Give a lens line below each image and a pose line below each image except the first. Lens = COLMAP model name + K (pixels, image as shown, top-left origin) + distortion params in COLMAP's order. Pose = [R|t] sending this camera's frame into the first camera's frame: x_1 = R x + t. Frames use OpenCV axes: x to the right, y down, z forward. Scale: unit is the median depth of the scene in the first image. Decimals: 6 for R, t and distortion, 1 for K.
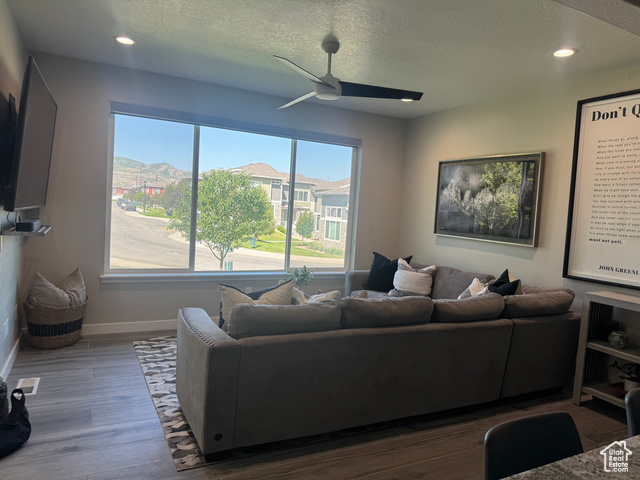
lens RADIAL K [[448.4, 0, 324.9], [0, 448.4, 244.2], [0, 0, 1]] dist [0.114122, -0.182756]
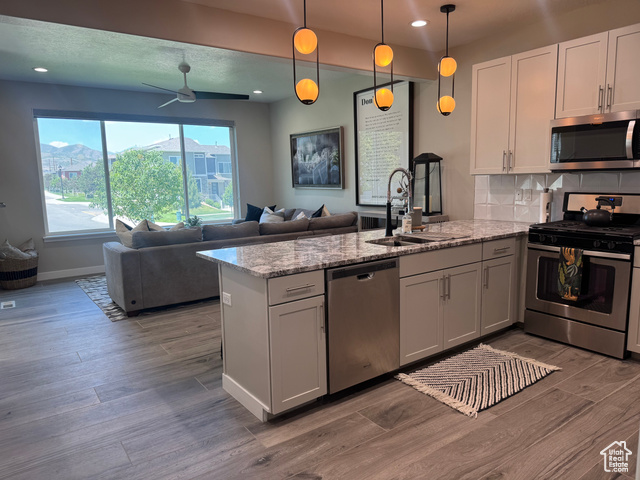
lens RADIAL K [[448.4, 0, 324.9], [0, 448.4, 244.2], [0, 0, 1]] dist [0.114122, -0.182756]
pose [[0.985752, -0.107472, 0.129395, 0.164759], [0.097897, 0.992117, 0.078231, 0.061913], [-0.136783, -0.064449, 0.988502, -0.474862]]
